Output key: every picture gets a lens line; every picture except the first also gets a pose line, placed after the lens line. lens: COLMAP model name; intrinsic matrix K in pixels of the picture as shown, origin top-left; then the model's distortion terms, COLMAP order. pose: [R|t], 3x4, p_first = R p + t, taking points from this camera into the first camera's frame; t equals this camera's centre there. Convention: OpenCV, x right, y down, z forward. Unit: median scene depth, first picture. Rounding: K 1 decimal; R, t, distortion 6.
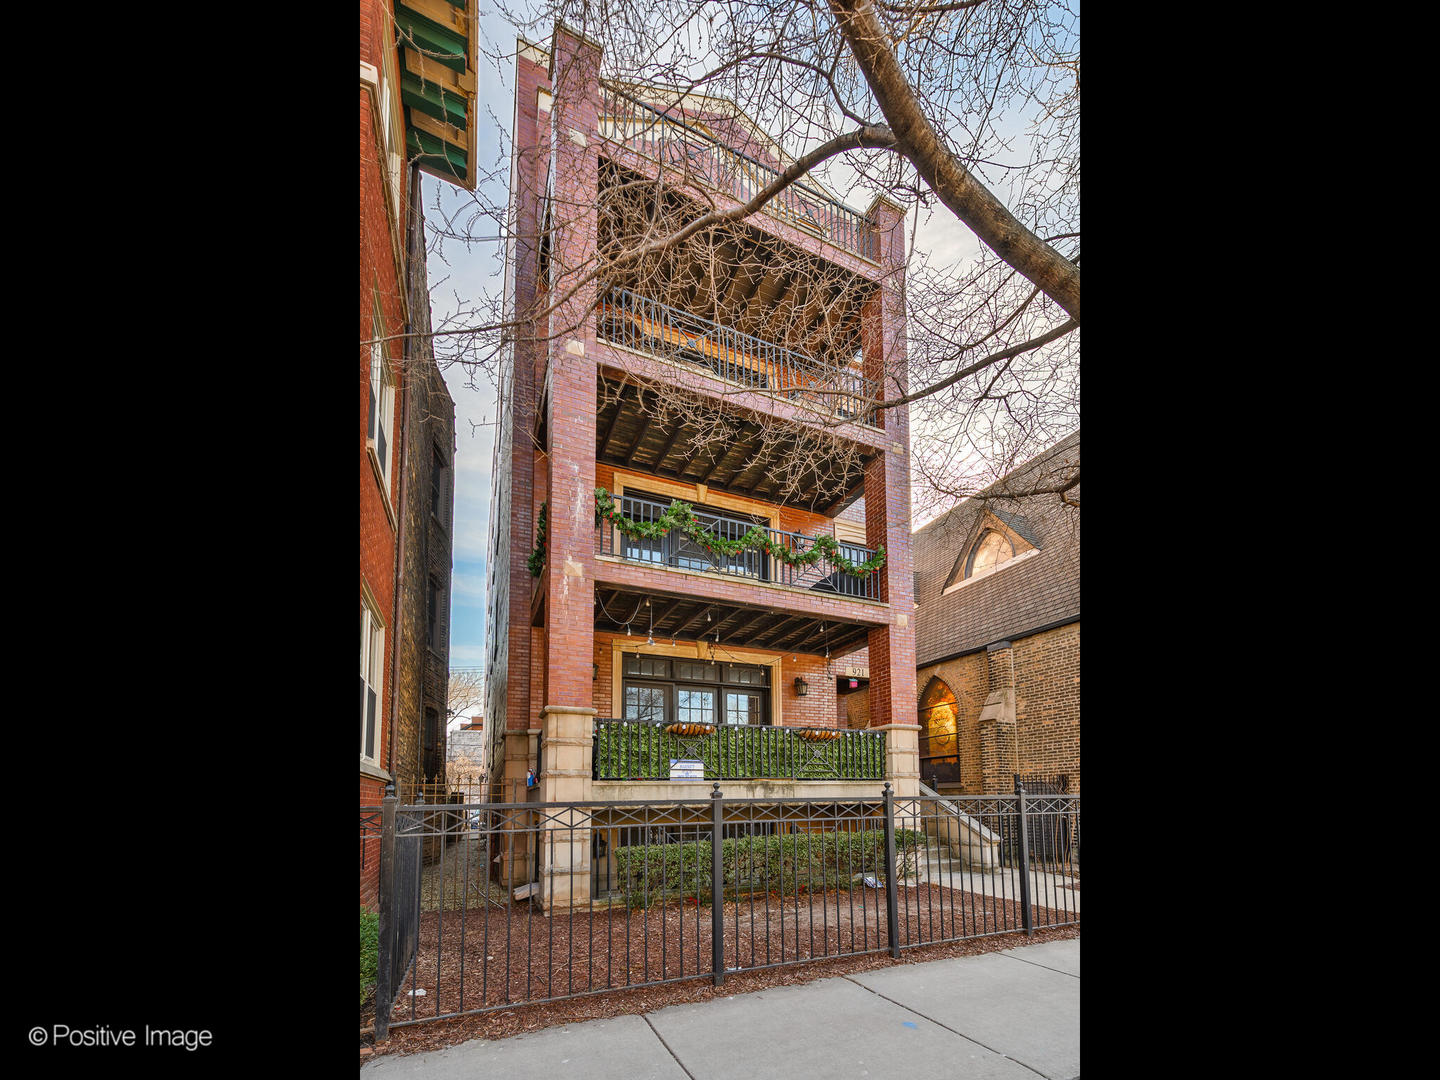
lens RADIAL K [[655.4, 0, 732.8], [0, 655.4, 528.4], [0, 0, 1]] dist [0.003531, -0.000202]
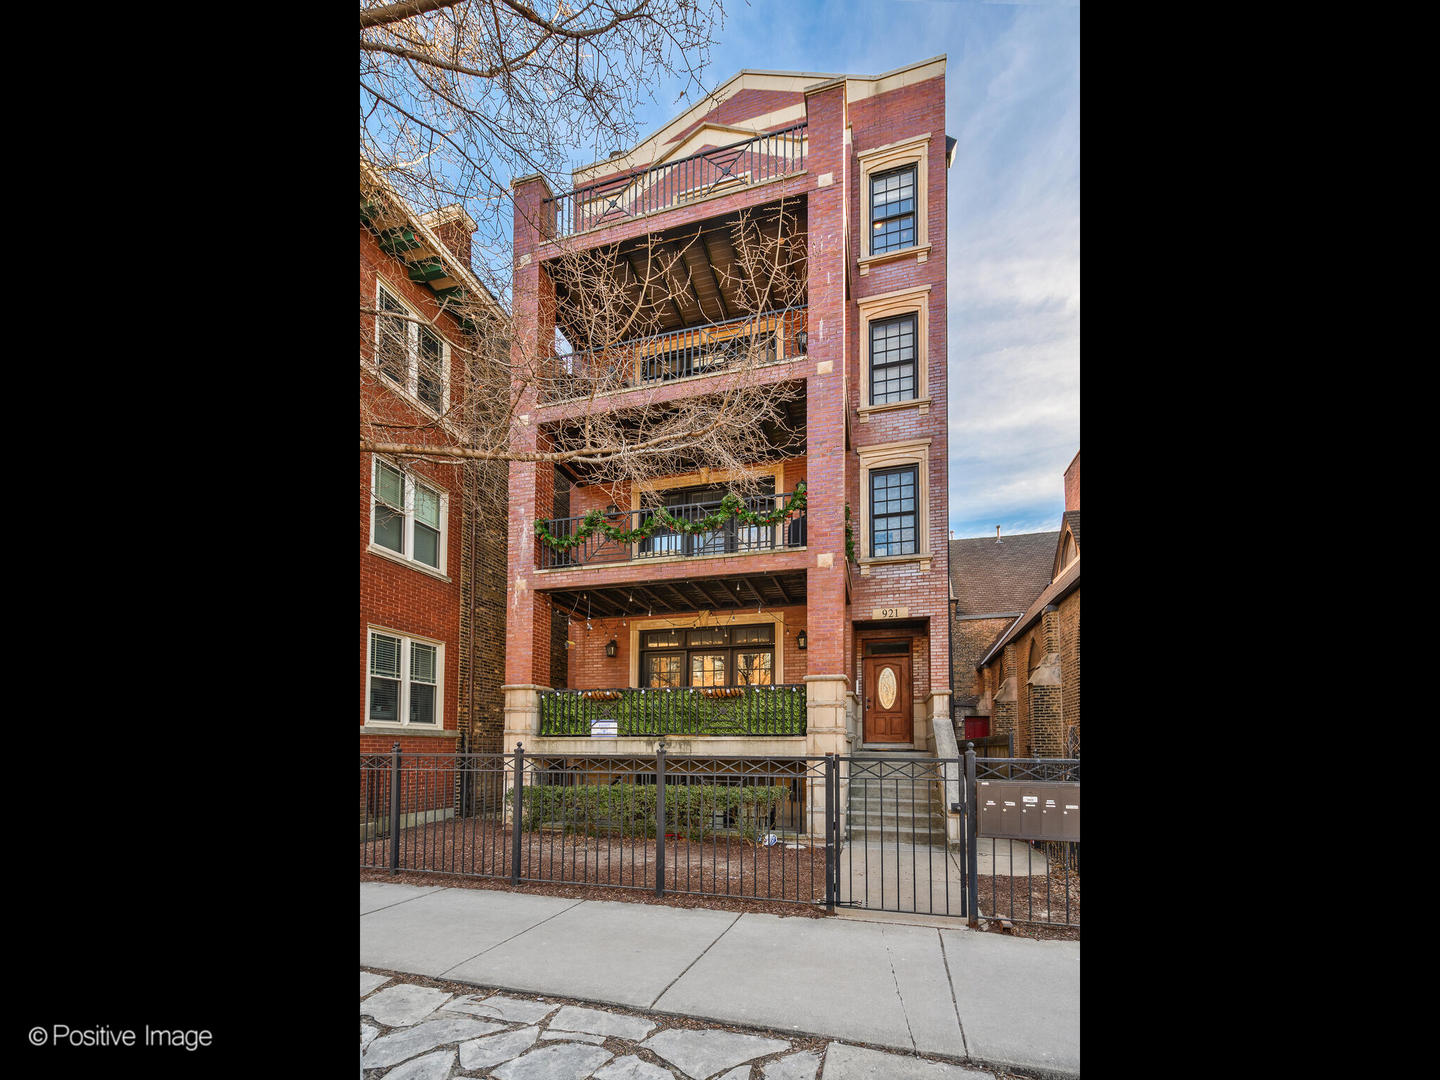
lens RADIAL K [[651.0, 0, 720.1], [0, 651.0, 517.4], [0, 0, 1]] dist [0.004437, 0.000104]
pose [[0.719292, -0.223032, -0.657933, 0.945613], [0.255118, 0.965695, -0.048449, 0.105325], [0.646168, -0.133002, 0.751517, 0.286285]]
